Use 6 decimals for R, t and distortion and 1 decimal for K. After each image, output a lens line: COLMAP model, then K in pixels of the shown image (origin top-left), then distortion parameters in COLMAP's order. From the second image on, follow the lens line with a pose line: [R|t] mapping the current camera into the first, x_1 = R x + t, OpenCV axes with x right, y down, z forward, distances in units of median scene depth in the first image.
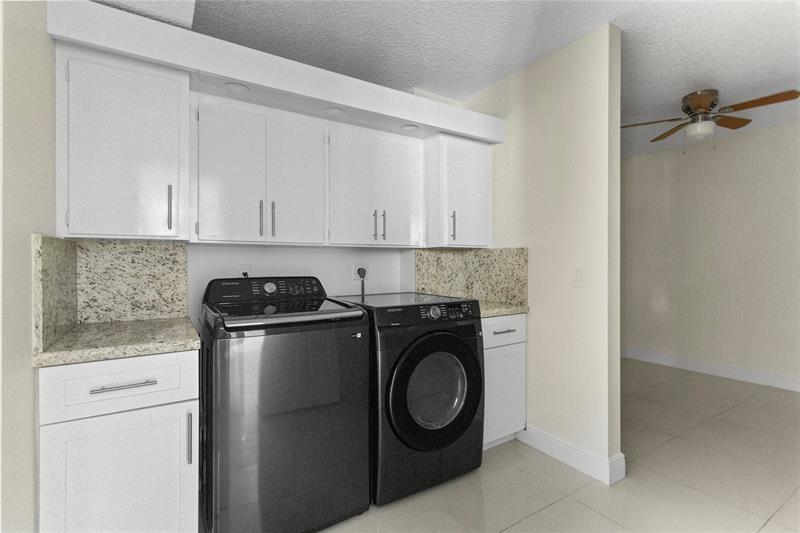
lens RADIAL K [[388.4, 0, 396.5], [0, 388.4, 272.7], [0, 0, 1]] dist [0.001556, 0.000373]
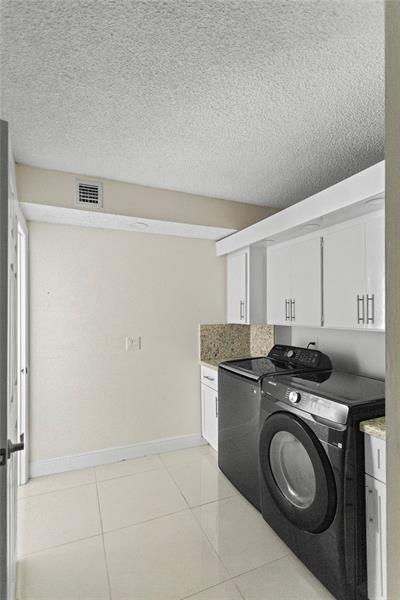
lens RADIAL K [[291.3, 0, 199.7], [0, 291.3, 311.8], [0, 0, 1]] dist [0.001556, 0.000373]
pose [[-0.160318, -0.000363, -0.987065, 1.008316], [-0.025714, 0.999662, 0.003809, -0.140759], [0.986730, 0.025992, -0.160273, 0.920360]]
